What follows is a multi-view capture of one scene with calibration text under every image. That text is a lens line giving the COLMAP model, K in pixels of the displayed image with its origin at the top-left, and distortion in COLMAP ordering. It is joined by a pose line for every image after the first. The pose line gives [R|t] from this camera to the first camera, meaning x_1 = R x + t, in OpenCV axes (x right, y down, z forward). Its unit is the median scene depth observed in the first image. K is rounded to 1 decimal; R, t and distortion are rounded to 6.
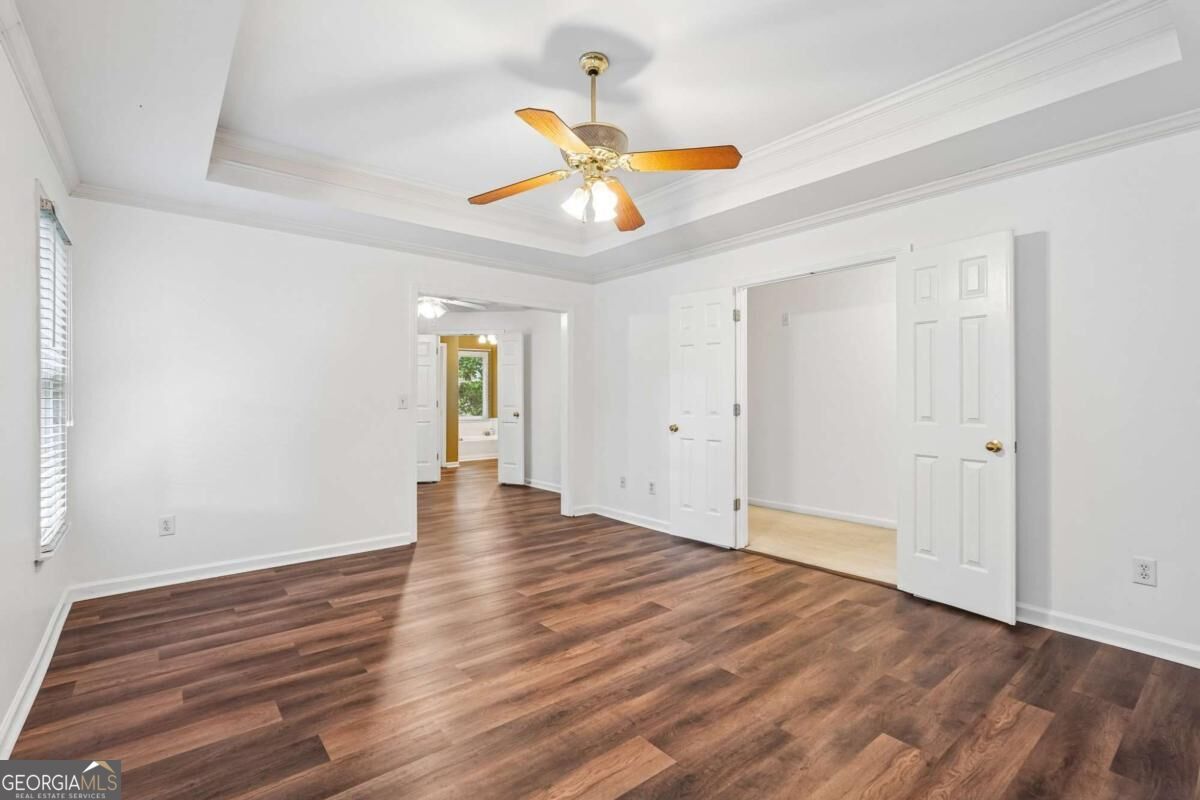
lens RADIAL K [[543.3, 0, 611.6], [0, 543.3, 393.7], [0, 0, 1]] dist [-0.013246, 0.008130]
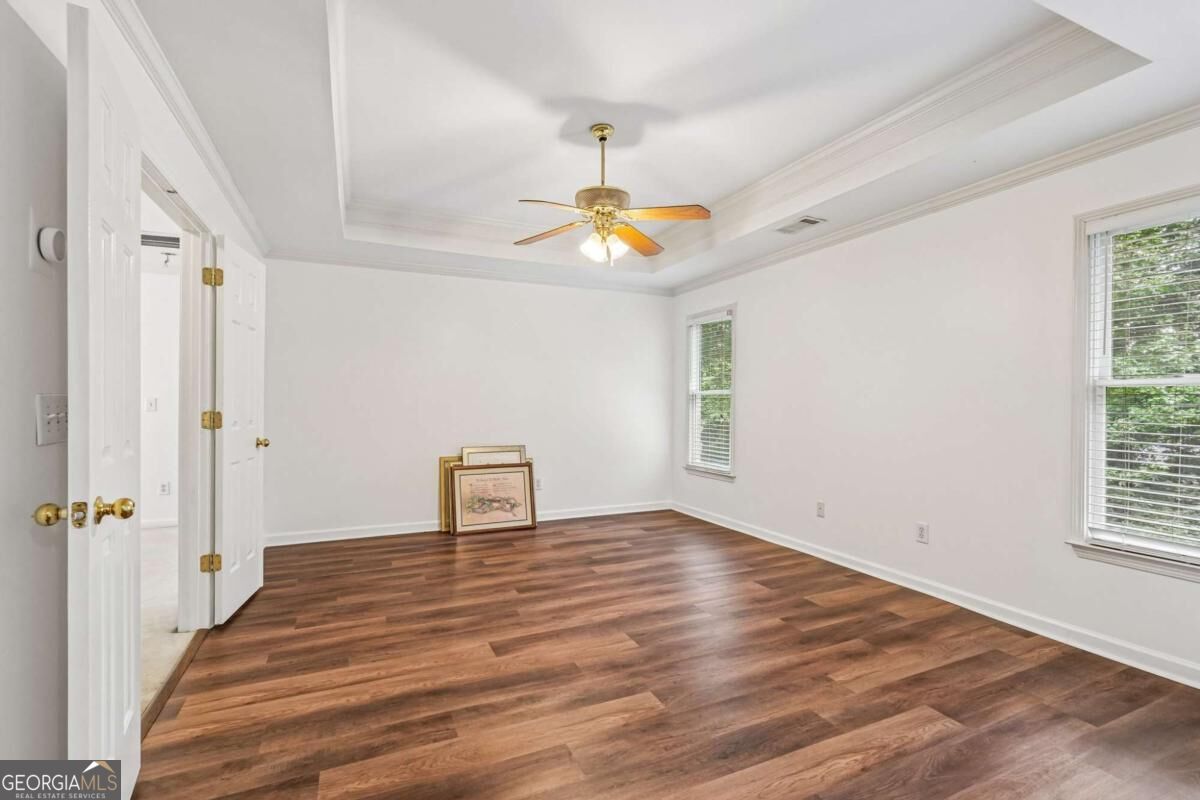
lens RADIAL K [[549.9, 0, 600.0], [0, 549.9, 400.0], [0, 0, 1]] dist [-0.014744, 0.008334]
pose [[-0.962039, -0.002803, 0.272897, -0.323683], [-0.005872, 0.999928, -0.010432, 0.014116], [-0.272848, -0.011638, -0.961987, 1.927358]]
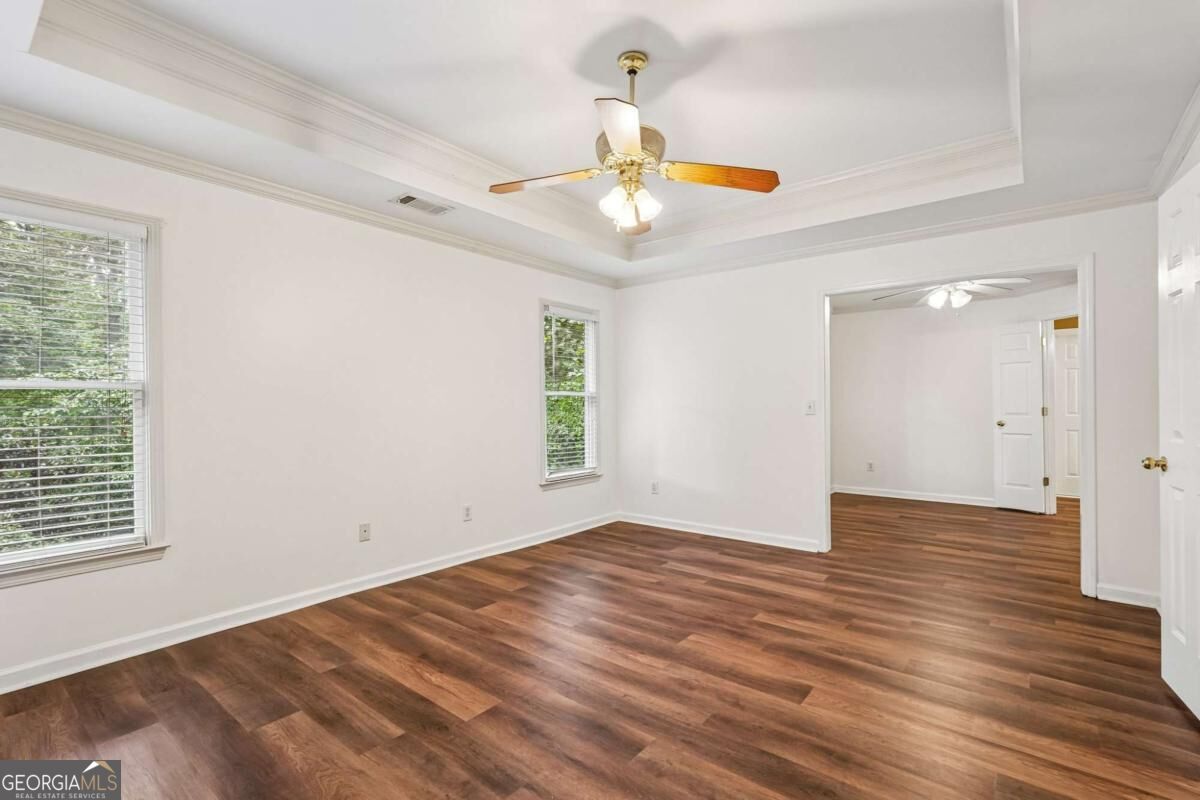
lens RADIAL K [[549.9, 0, 600.0], [0, 549.9, 400.0], [0, 0, 1]] dist [-0.014744, 0.008334]
pose [[0.196243, -0.009338, -0.980511, 0.810186], [0.011480, 0.999908, -0.007225, 0.005901], [0.980488, -0.009838, 0.196332, 0.648041]]
